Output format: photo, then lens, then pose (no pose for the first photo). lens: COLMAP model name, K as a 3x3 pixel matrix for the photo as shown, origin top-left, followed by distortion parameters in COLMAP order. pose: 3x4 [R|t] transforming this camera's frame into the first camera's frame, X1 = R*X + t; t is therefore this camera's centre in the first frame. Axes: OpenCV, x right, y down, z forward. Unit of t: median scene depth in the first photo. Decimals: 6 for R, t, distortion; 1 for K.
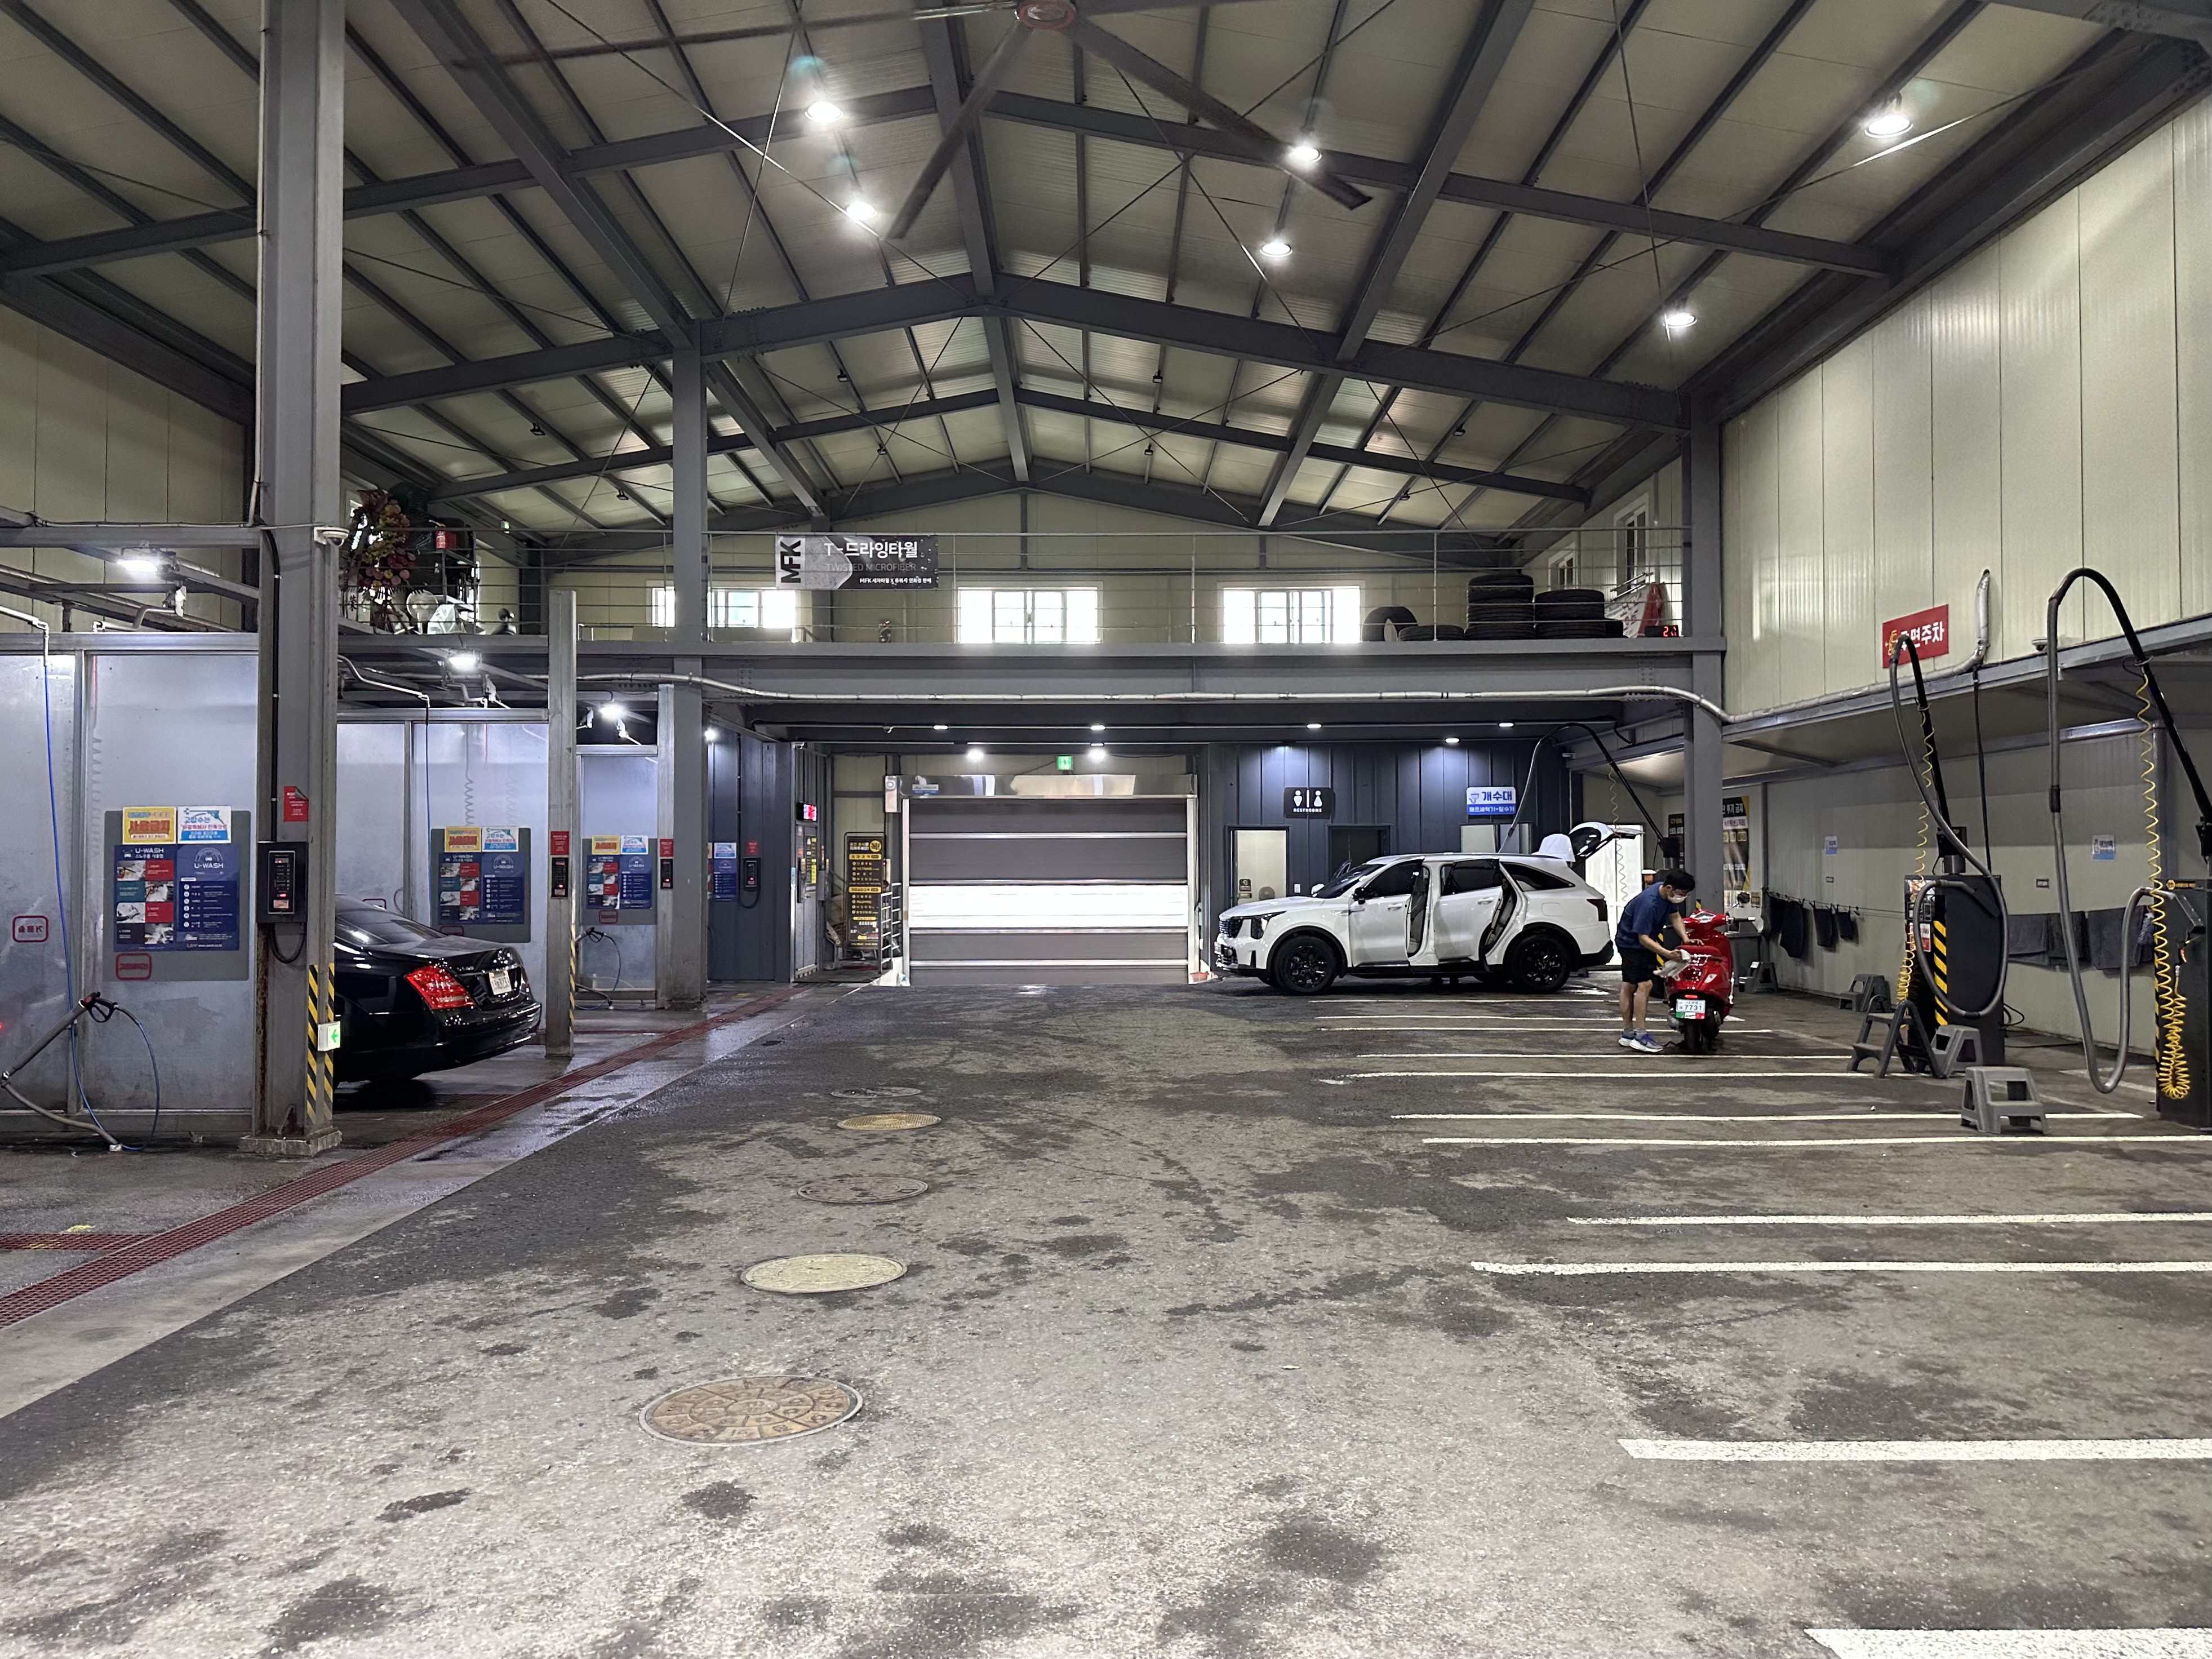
lens RADIAL K [[1564.9, 0, 1106.0], [0, 1564.9, 829.5], [0, 0, 1]] dist [0.176558, -0.390113]
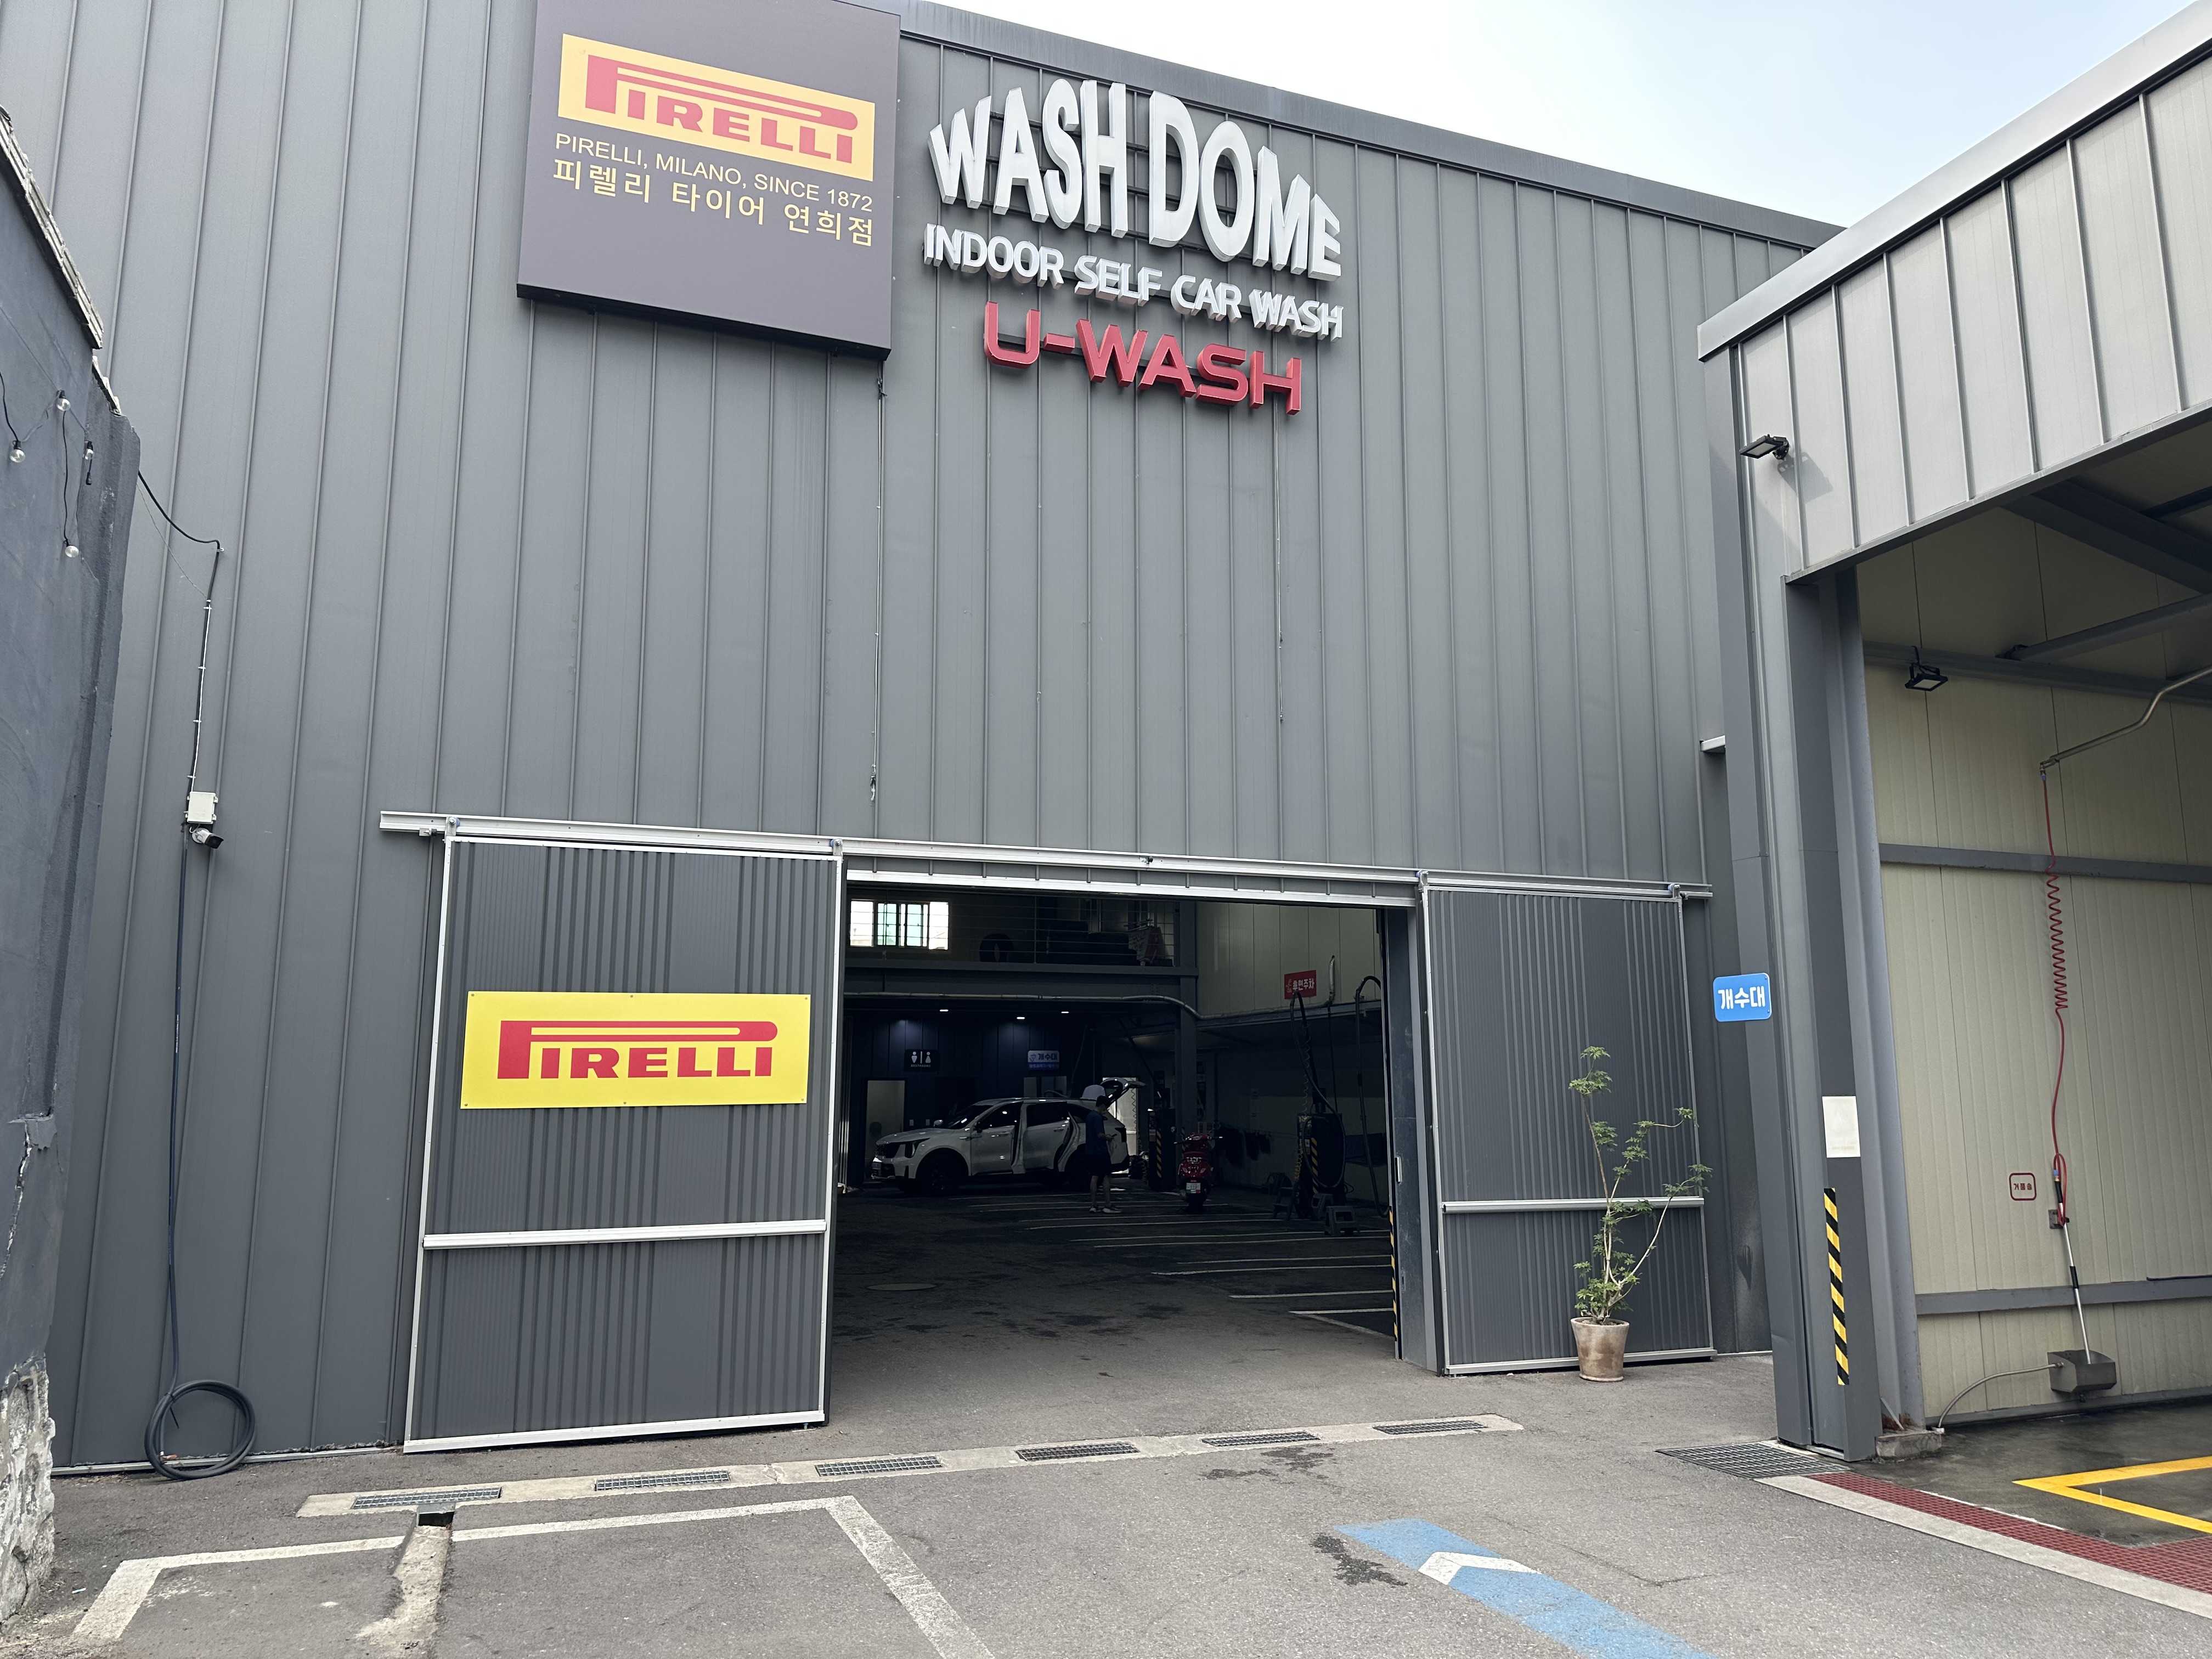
lens RADIAL K [[1564.8, 0, 1106.0], [0, 1564.8, 829.5], [0, 0, 1]] dist [0.176558, -0.390113]
pose [[0.939069, 0.058965, 0.338632, -0.259011], [-0.008802, 0.988978, -0.147798, -0.018270], [-0.343615, 0.135812, 0.929238, -0.501314]]
